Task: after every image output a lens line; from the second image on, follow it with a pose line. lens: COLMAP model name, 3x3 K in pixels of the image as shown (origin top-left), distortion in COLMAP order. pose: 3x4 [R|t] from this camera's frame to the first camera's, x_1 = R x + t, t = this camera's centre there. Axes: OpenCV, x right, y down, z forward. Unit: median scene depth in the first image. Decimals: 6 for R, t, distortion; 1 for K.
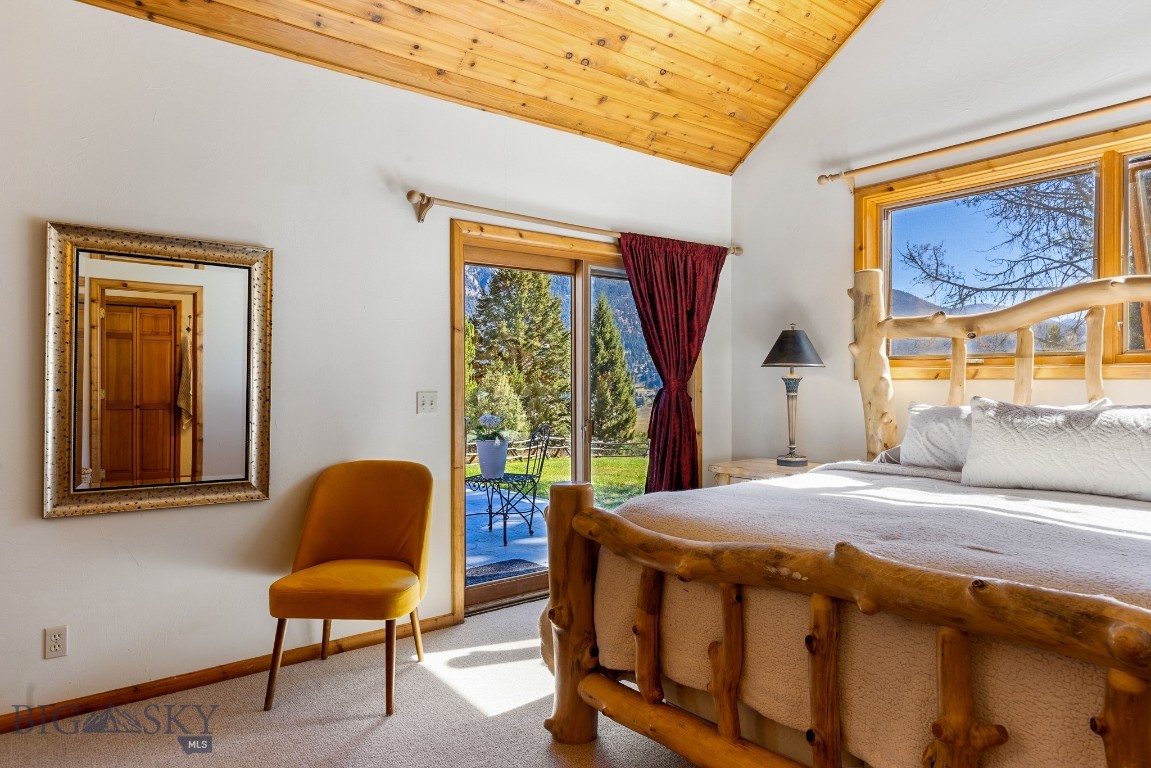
lens RADIAL K [[713.3, 0, 575.9], [0, 713.3, 382.1], [0, 0, 1]] dist [0.004200, 0.001010]
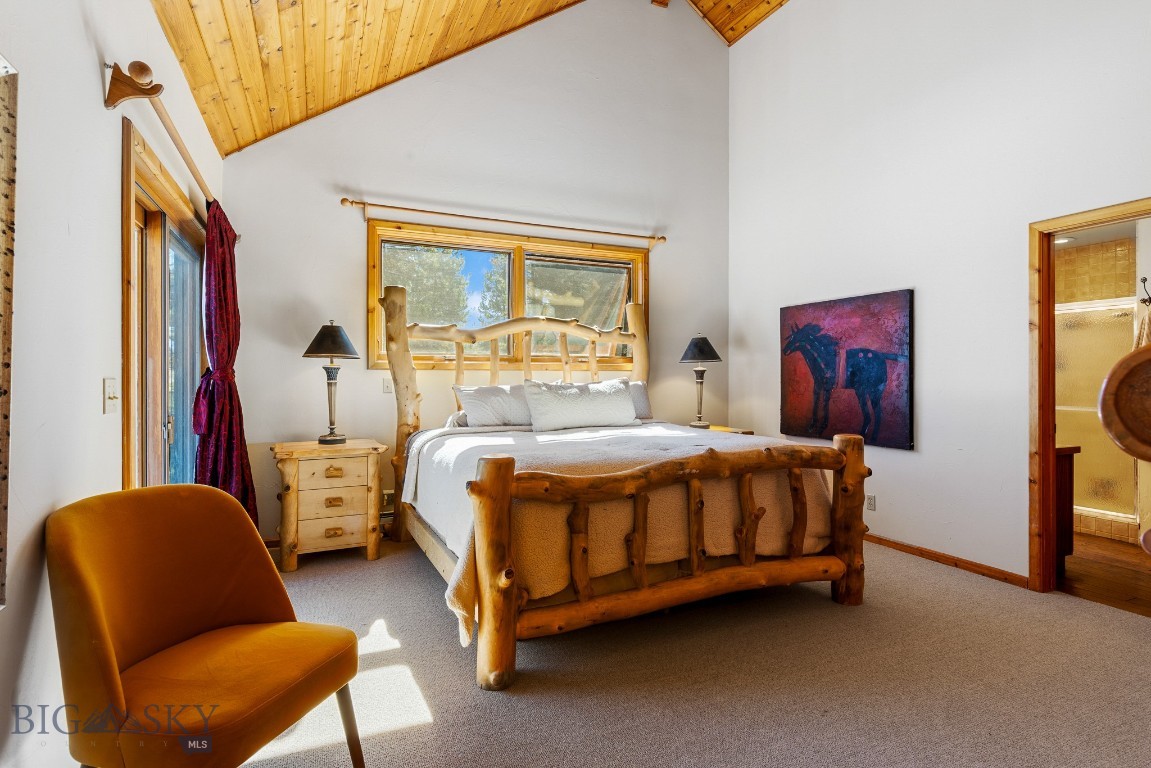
lens RADIAL K [[580.9, 0, 577.0], [0, 580.9, 380.7], [0, 0, 1]] dist [0.000614, 0.000123]
pose [[0.237965, -0.003799, 0.971266, -0.547340], [0.002094, 0.999992, 0.003398, 0.014121], [-0.971272, 0.001226, 0.237971, 0.419688]]
